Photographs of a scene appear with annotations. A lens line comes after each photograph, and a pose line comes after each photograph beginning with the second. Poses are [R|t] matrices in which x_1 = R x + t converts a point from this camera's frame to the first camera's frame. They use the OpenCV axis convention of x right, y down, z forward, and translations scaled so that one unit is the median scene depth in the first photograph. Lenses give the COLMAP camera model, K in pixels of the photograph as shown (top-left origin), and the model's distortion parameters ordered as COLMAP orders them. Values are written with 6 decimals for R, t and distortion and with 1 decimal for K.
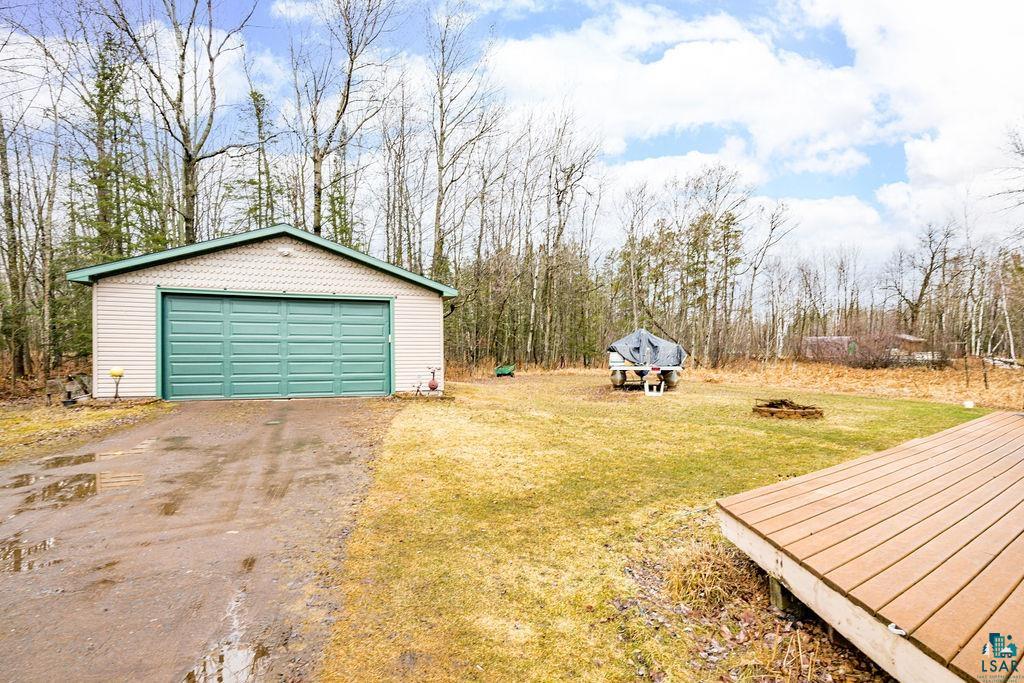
lens RADIAL K [[548.6, 0, 508.1], [0, 548.6, 363.9], [0, 0, 1]] dist [0.001489, 0.001591]
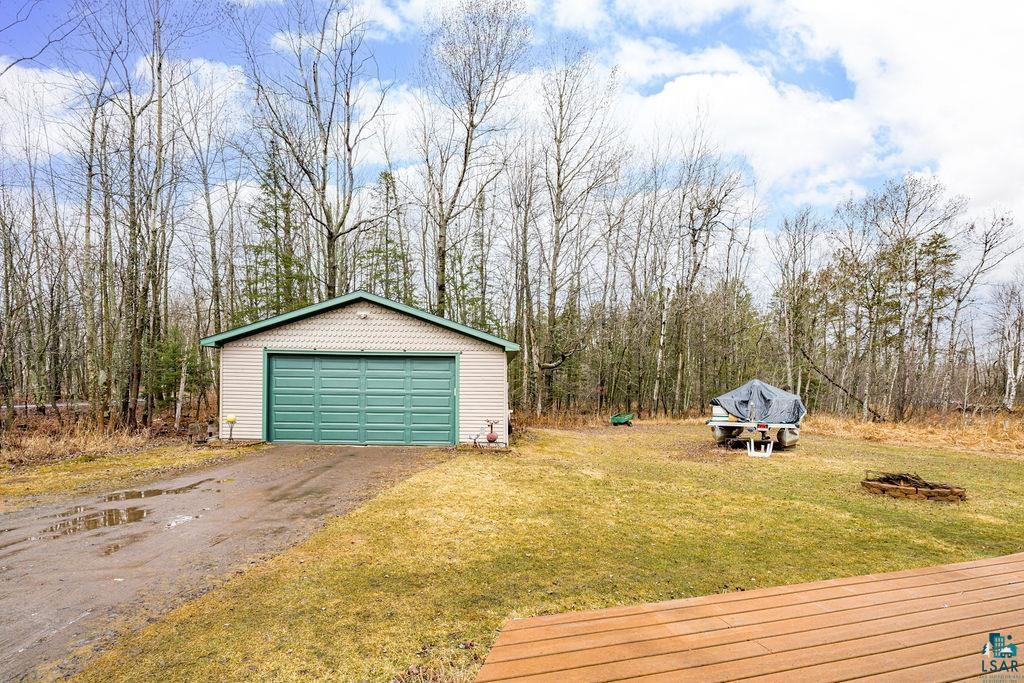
lens RADIAL K [[524.5, 0, 476.4], [0, 524.5, 405.2], [0, 0, 1]] dist [0.003048, 0.000813]
pose [[0.938042, 0.018041, -0.346052, 0.174337], [-0.018746, 0.999823, 0.001310, -0.022790], [0.346015, 0.005258, 0.938214, 0.066416]]
